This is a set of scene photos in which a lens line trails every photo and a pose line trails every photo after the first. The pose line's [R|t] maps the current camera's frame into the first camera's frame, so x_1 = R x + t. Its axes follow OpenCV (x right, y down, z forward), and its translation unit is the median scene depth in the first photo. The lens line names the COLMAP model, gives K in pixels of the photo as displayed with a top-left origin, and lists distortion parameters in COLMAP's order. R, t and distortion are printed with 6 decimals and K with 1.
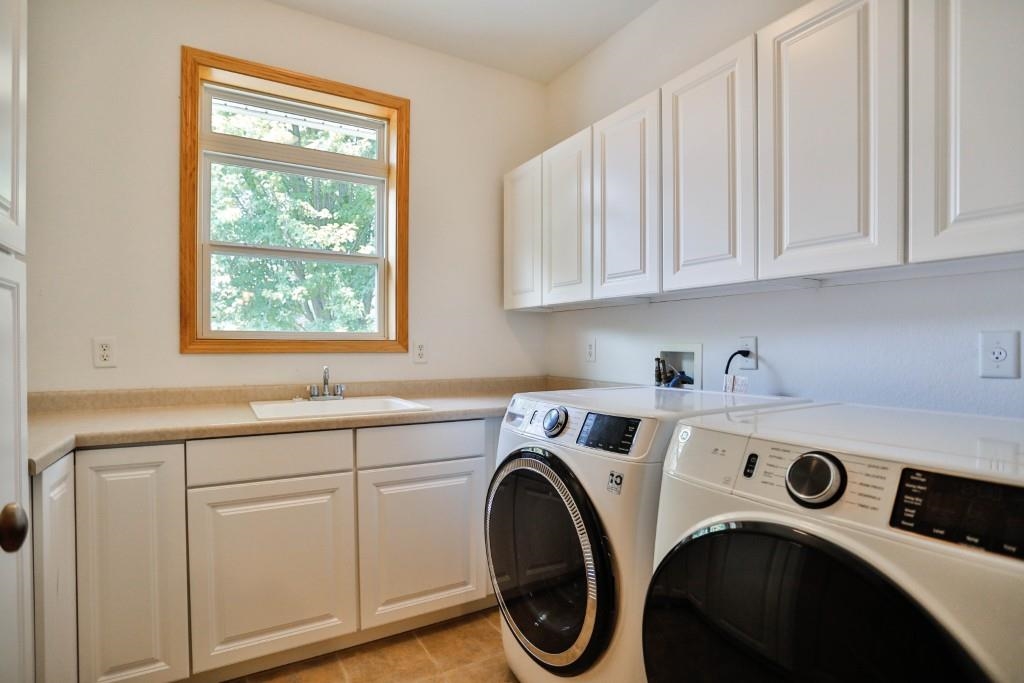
lens RADIAL K [[512.6, 0, 520.5], [0, 512.6, 349.5], [0, 0, 1]] dist [-0.055330, 0.008699]
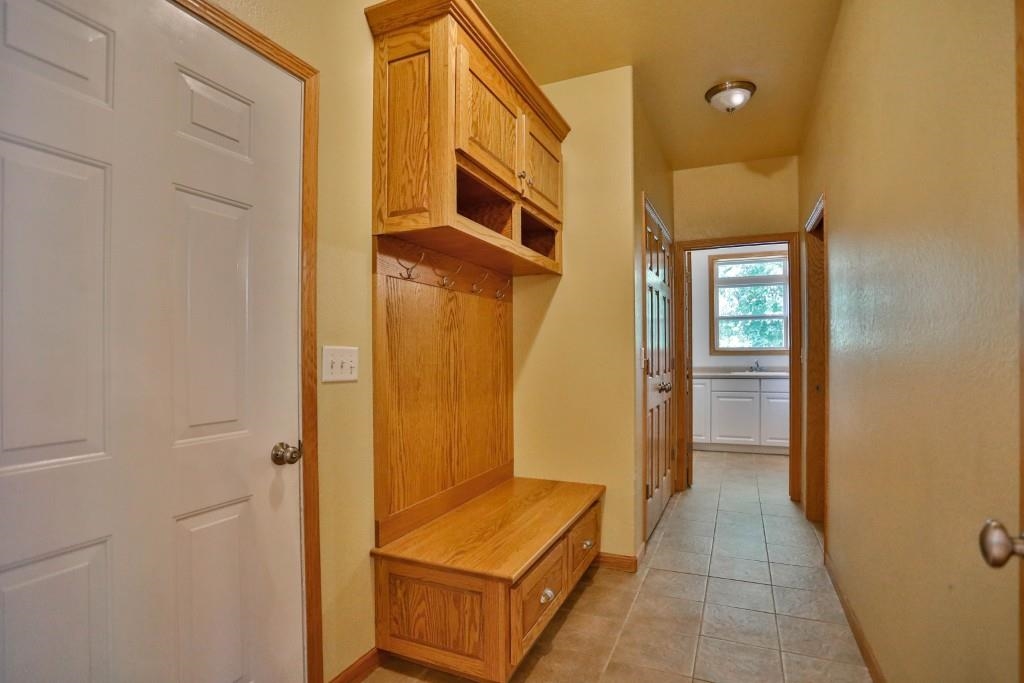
lens RADIAL K [[512.6, 0, 517.0], [0, 512.6, 347.0], [0, 0, 1]] dist [-0.055330, 0.008699]
pose [[0.581866, -0.005822, -0.813264, 1.148042], [-0.006134, 0.999915, -0.011547, 0.001475], [0.813262, 0.011708, 0.581780, -1.743577]]
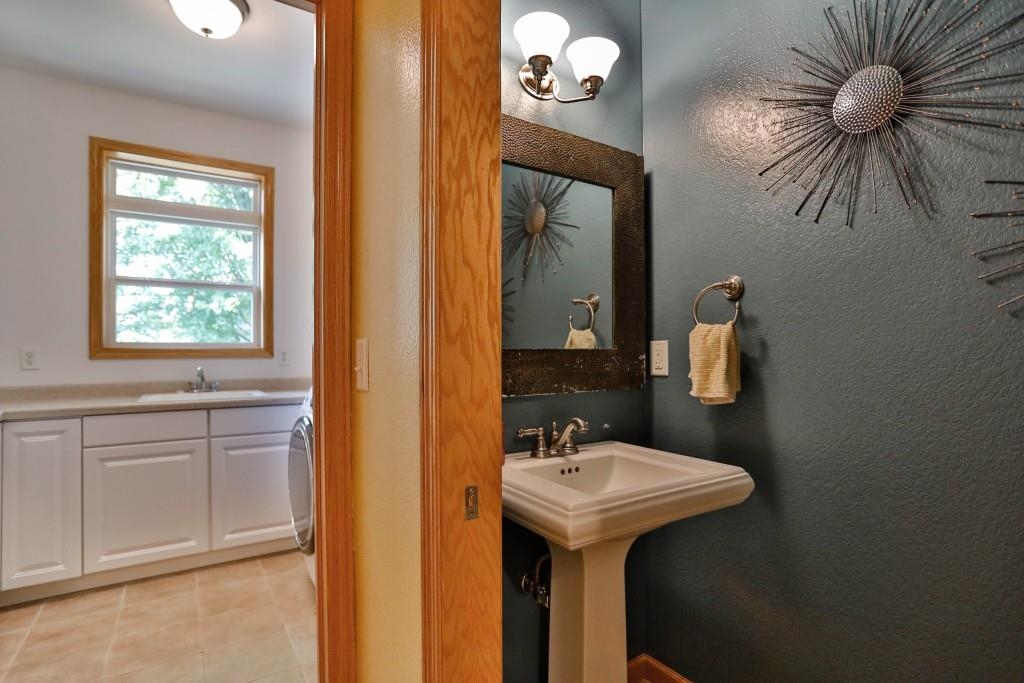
lens RADIAL K [[512.6, 0, 536.0], [0, 512.6, 342.9], [0, 0, 1]] dist [-0.055330, 0.008699]
pose [[0.996518, -0.006601, 0.083110, 0.419170], [0.008437, 0.999728, -0.021762, 0.003664], [-0.082944, 0.022388, 0.996303, -0.434680]]
